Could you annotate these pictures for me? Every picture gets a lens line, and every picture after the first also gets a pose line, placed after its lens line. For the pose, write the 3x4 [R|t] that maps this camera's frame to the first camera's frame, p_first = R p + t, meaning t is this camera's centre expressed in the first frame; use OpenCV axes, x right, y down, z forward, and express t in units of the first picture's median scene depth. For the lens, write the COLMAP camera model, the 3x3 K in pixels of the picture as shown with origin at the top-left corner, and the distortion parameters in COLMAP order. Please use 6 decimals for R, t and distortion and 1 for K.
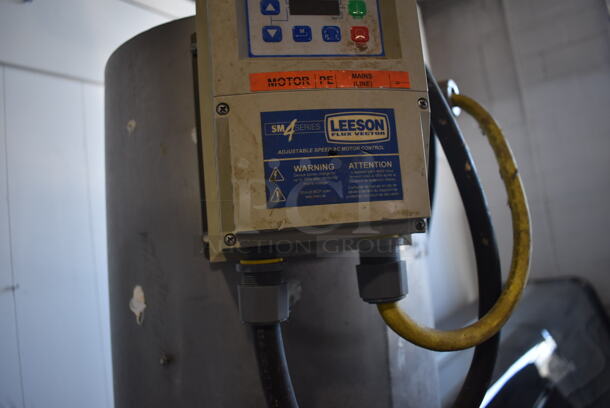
lens RADIAL K [[472.7, 0, 305.0], [0, 472.7, 204.0], [0, 0, 1]] dist [-0.100655, 0.018442]
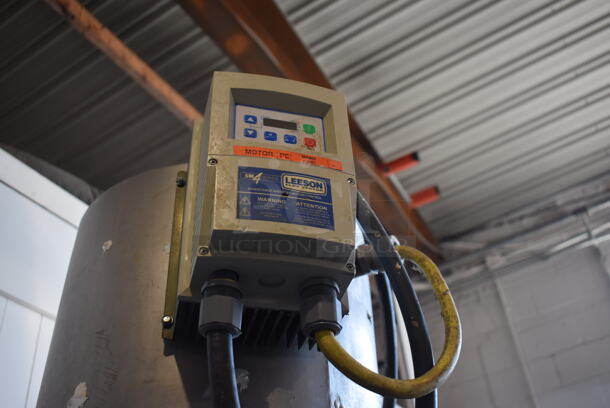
lens RADIAL K [[632.8, 0, 305.0], [0, 632.8, 204.0], [0, 0, 1]] dist [-0.014882, -0.029717]
pose [[0.995685, 0.082891, 0.041727, 0.037920], [-0.046043, 0.831639, -0.553405, 0.940924], [-0.080574, 0.549096, 0.831866, -0.569911]]
